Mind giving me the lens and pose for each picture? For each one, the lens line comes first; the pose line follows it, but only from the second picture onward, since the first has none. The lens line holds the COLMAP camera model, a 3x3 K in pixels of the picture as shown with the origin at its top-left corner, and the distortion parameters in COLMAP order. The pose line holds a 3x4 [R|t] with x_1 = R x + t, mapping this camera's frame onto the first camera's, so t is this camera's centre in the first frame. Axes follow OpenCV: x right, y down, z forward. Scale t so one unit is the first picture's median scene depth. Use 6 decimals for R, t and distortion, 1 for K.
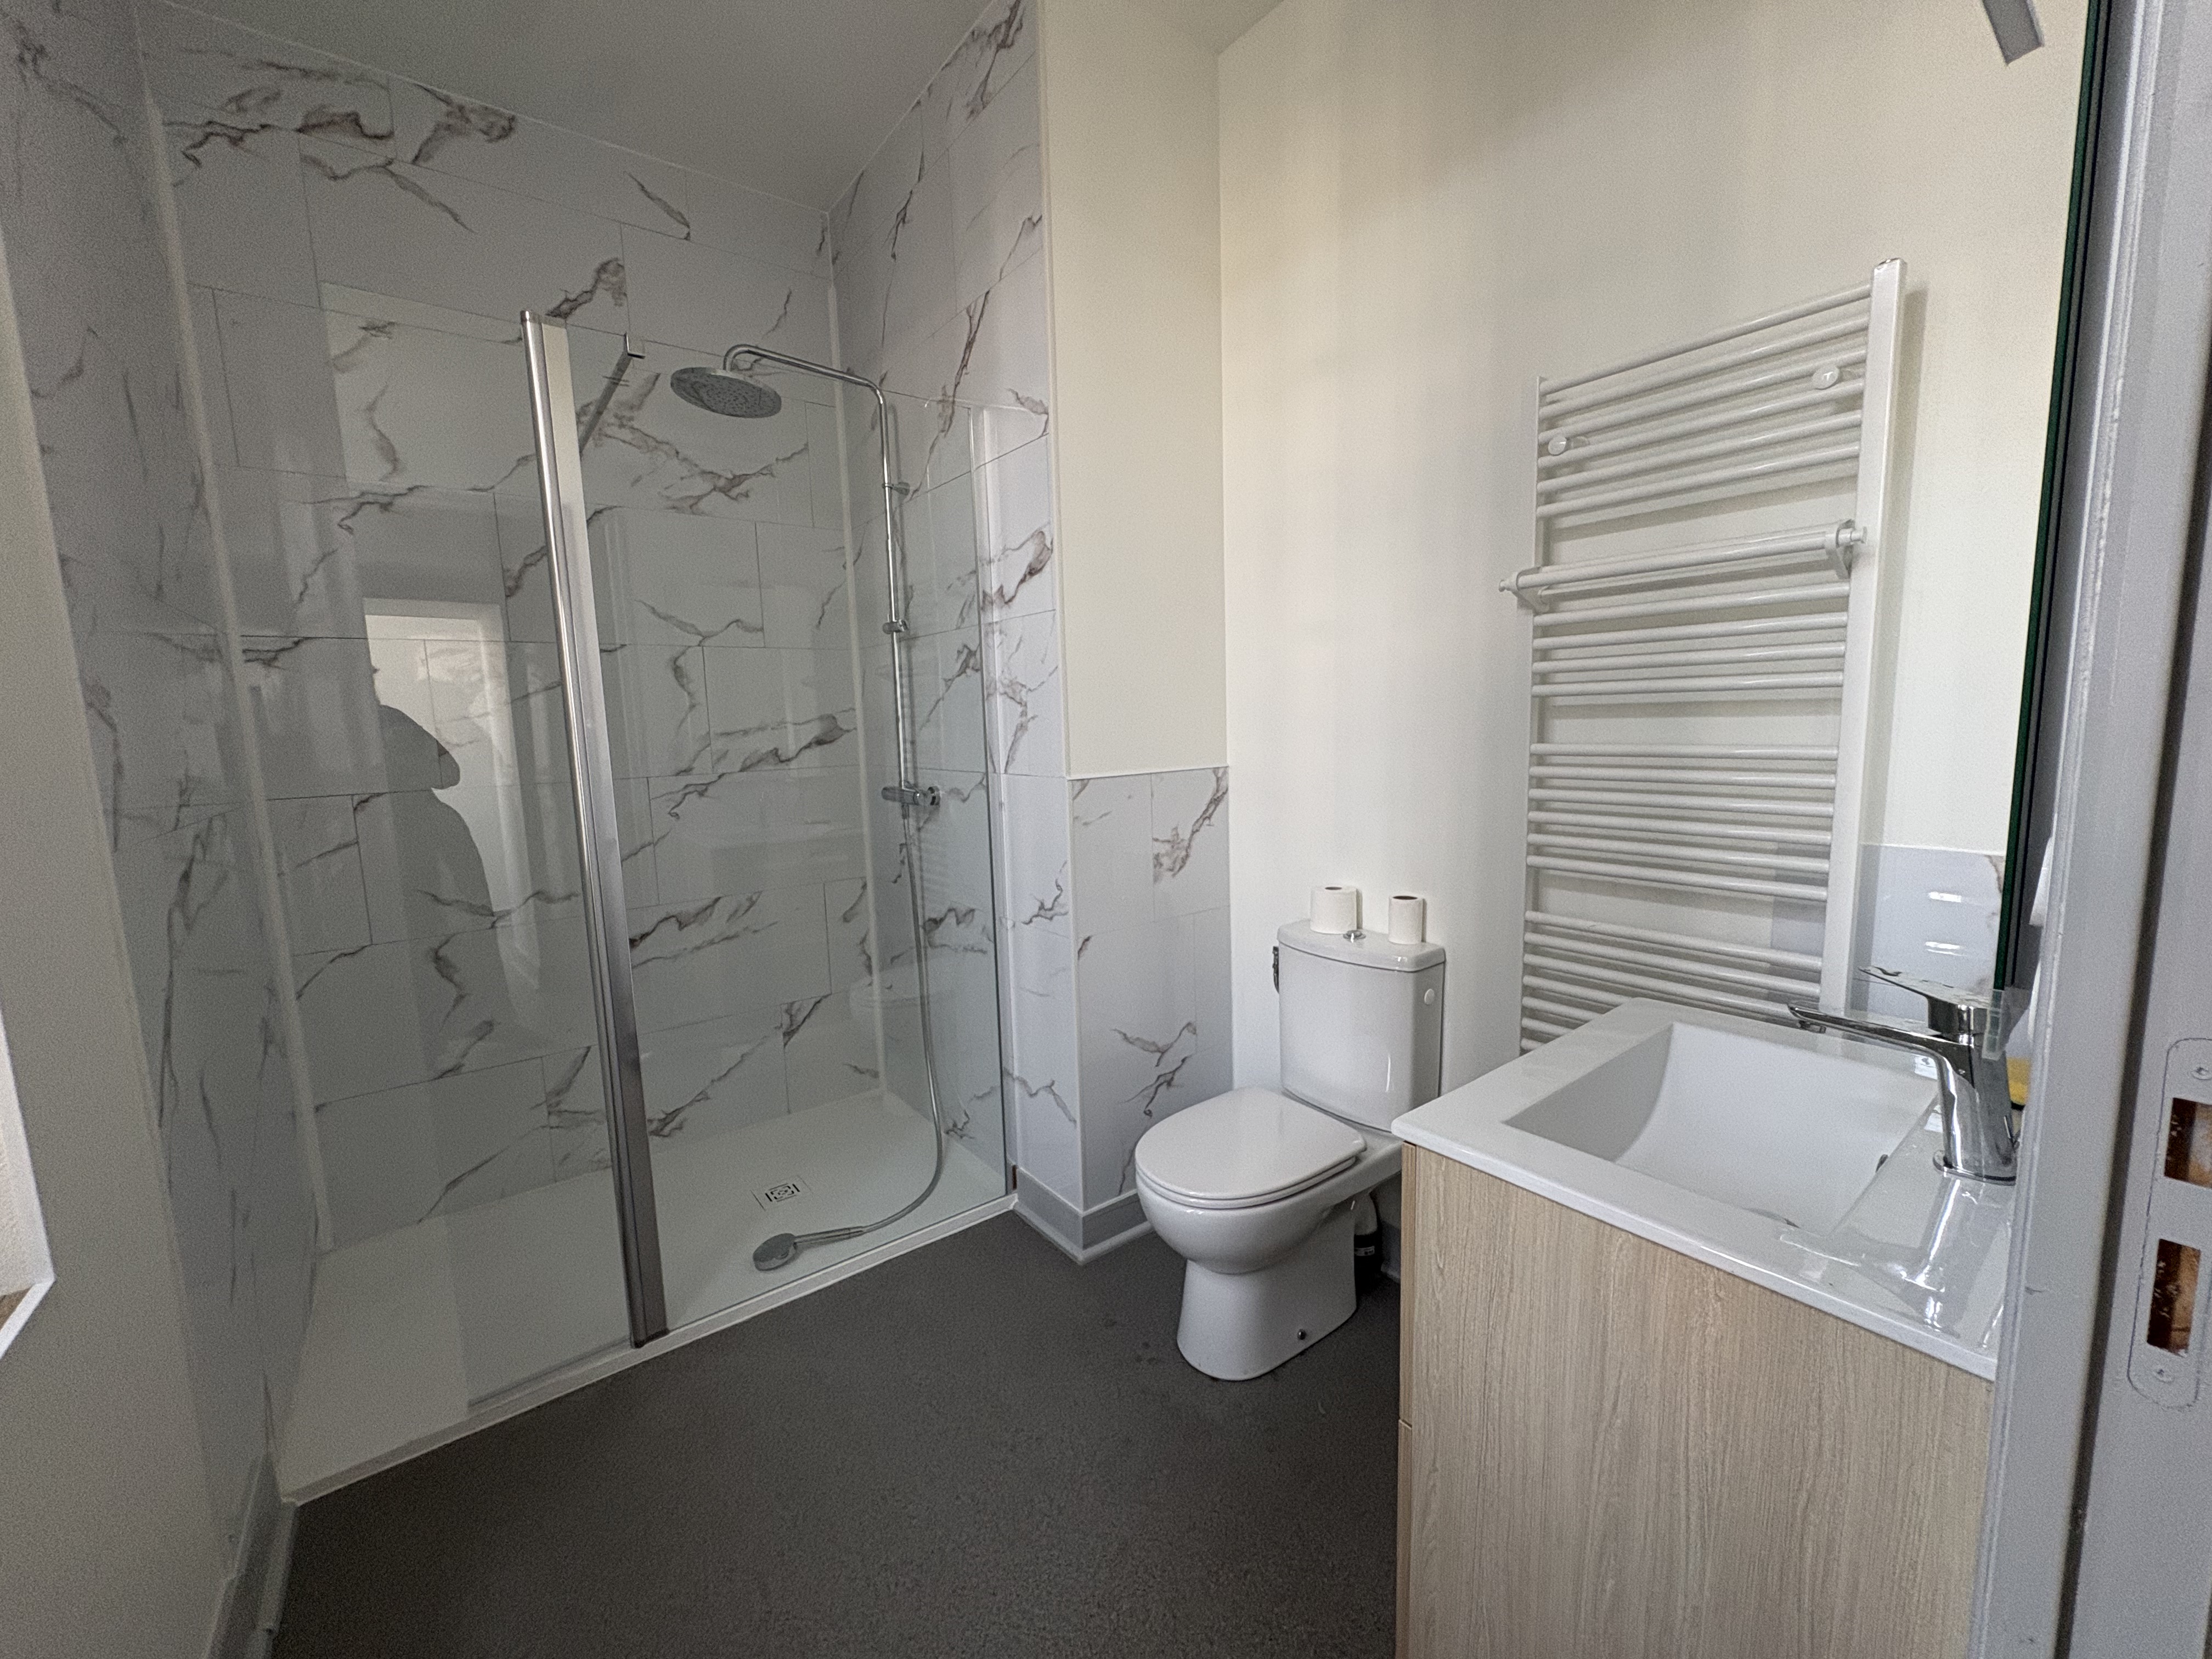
lens RADIAL K [[871.6, 0, 1106.0], [0, 871.6, 829.5], [0, 0, 1]] dist [0.000837, 0.000006]
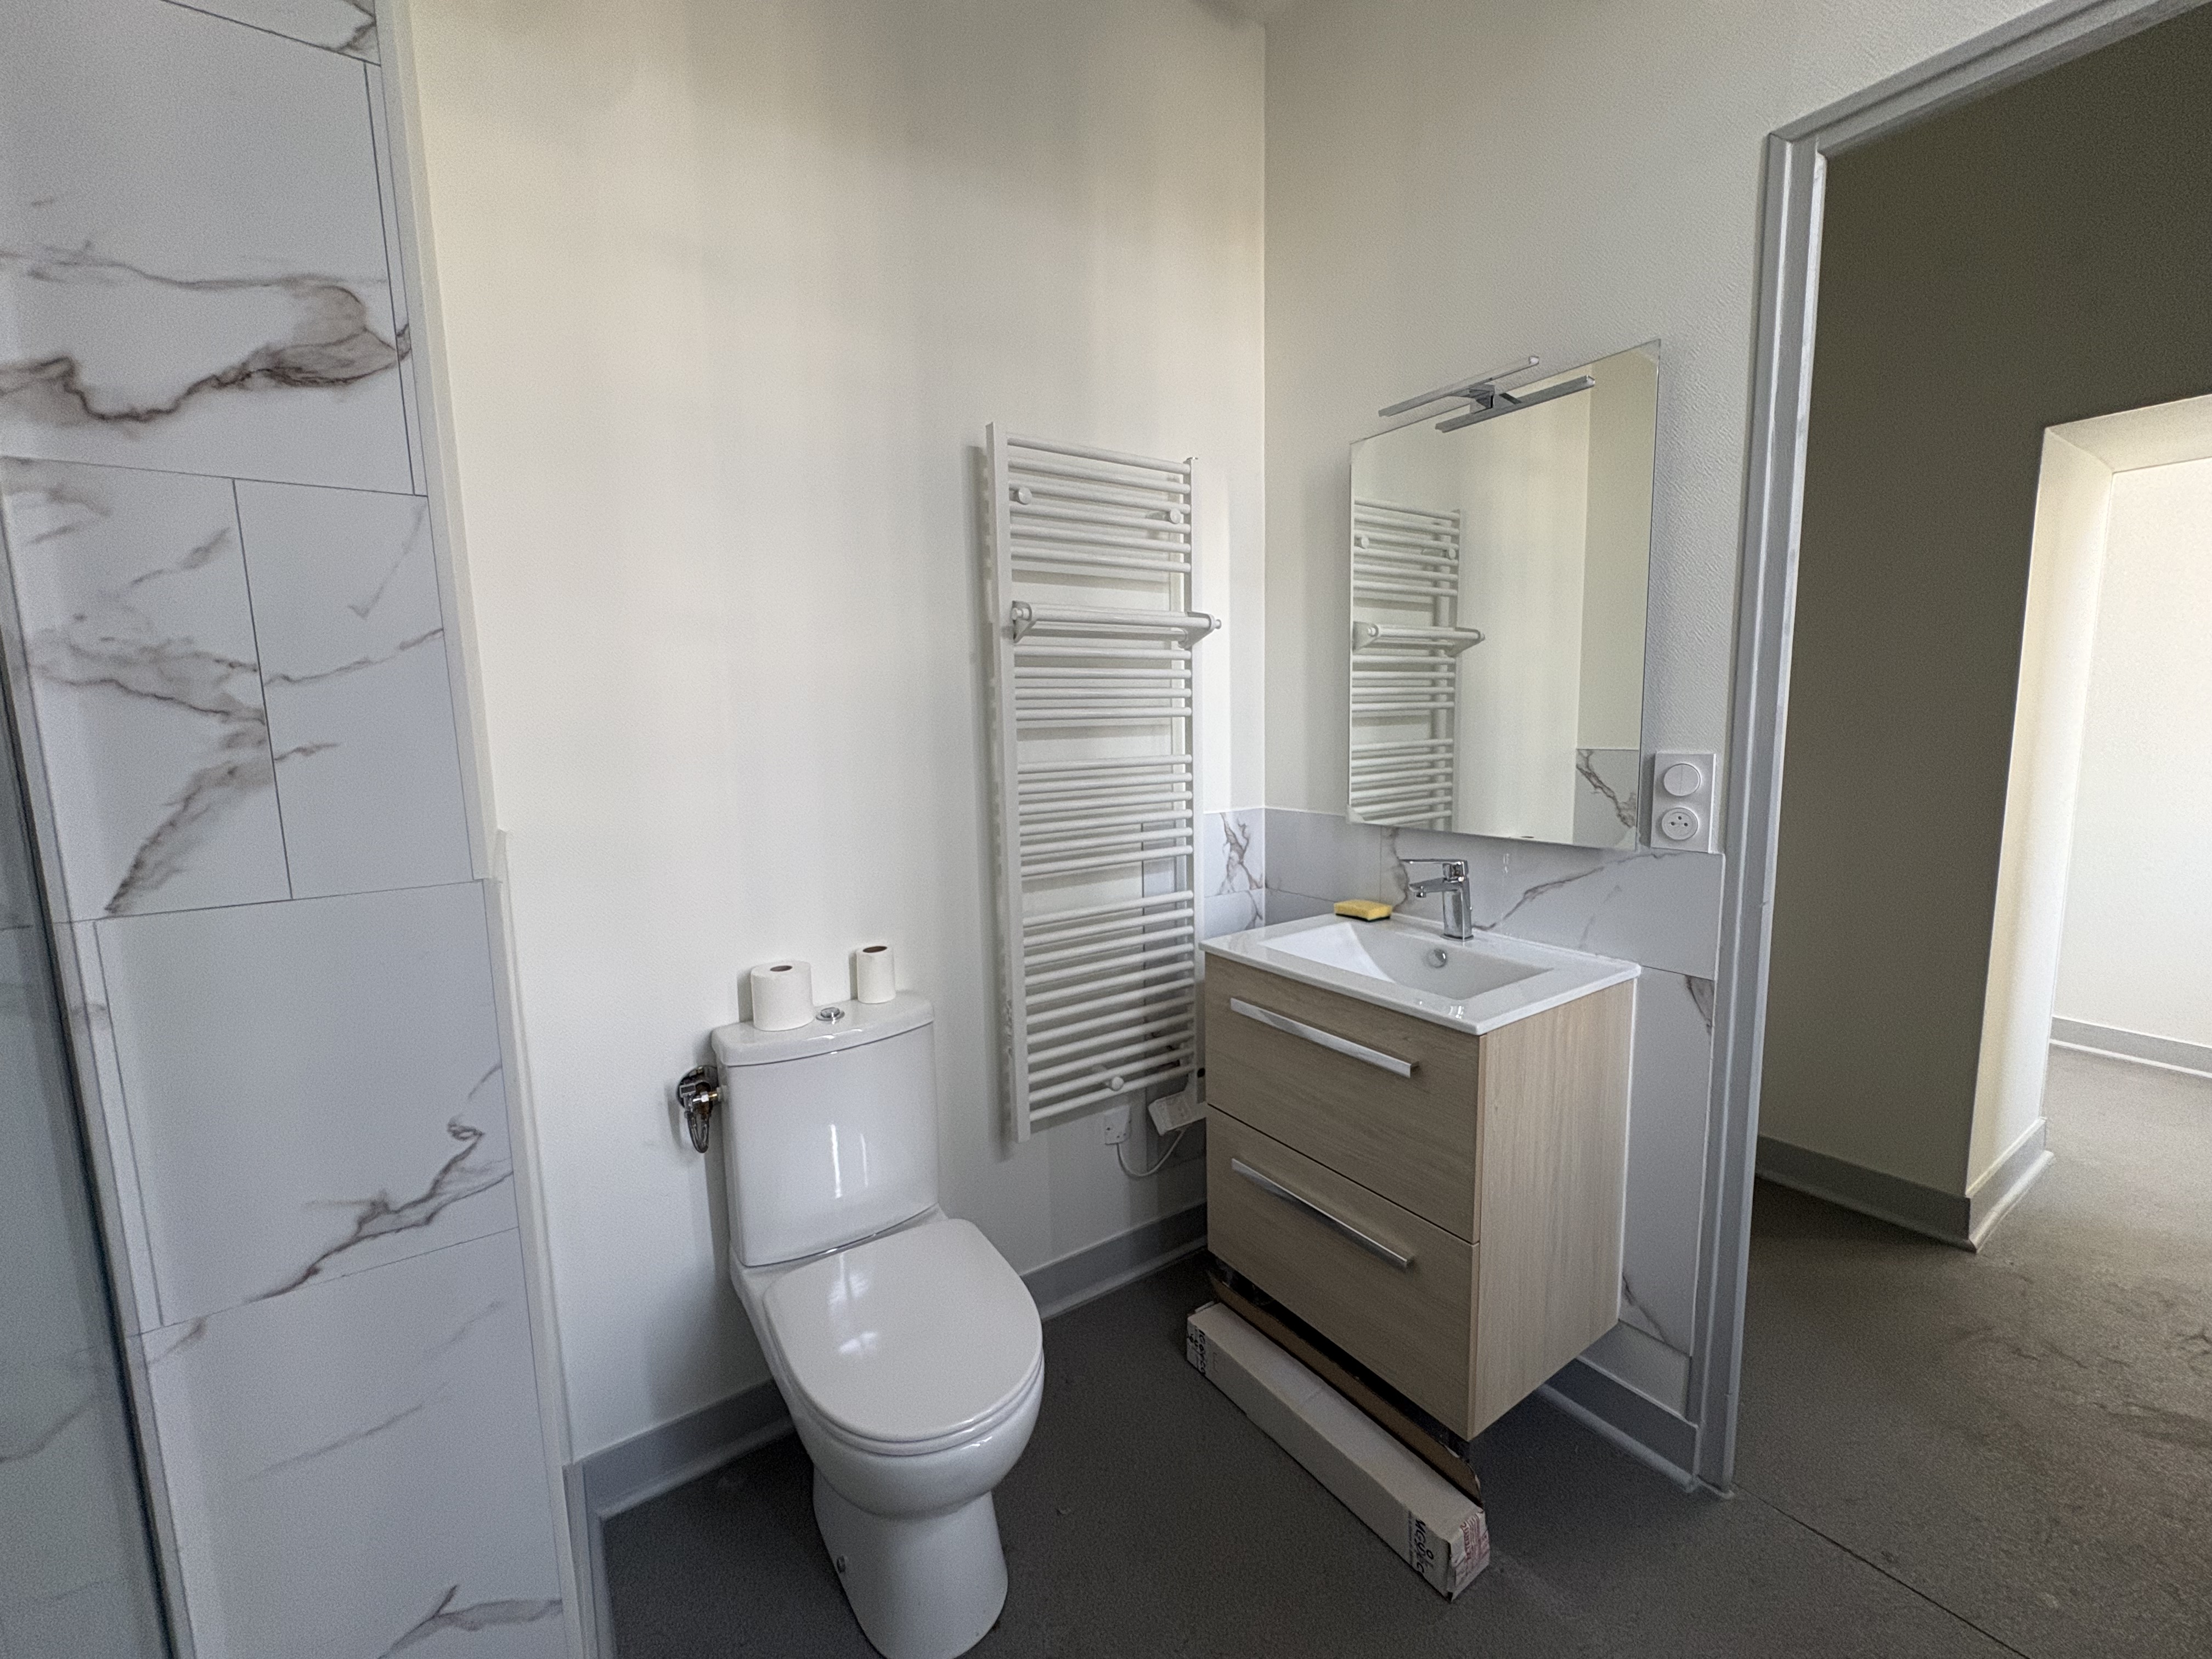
lens RADIAL K [[871.6, 0, 1106.0], [0, 871.6, 829.5], [0, 0, 1]] dist [0.000837, 0.000006]
pose [[0.073228, -0.098669, 0.992422, -0.450311], [0.152748, 0.984463, 0.086607, -0.072765], [-0.985548, 0.145248, 0.087162, 0.622282]]
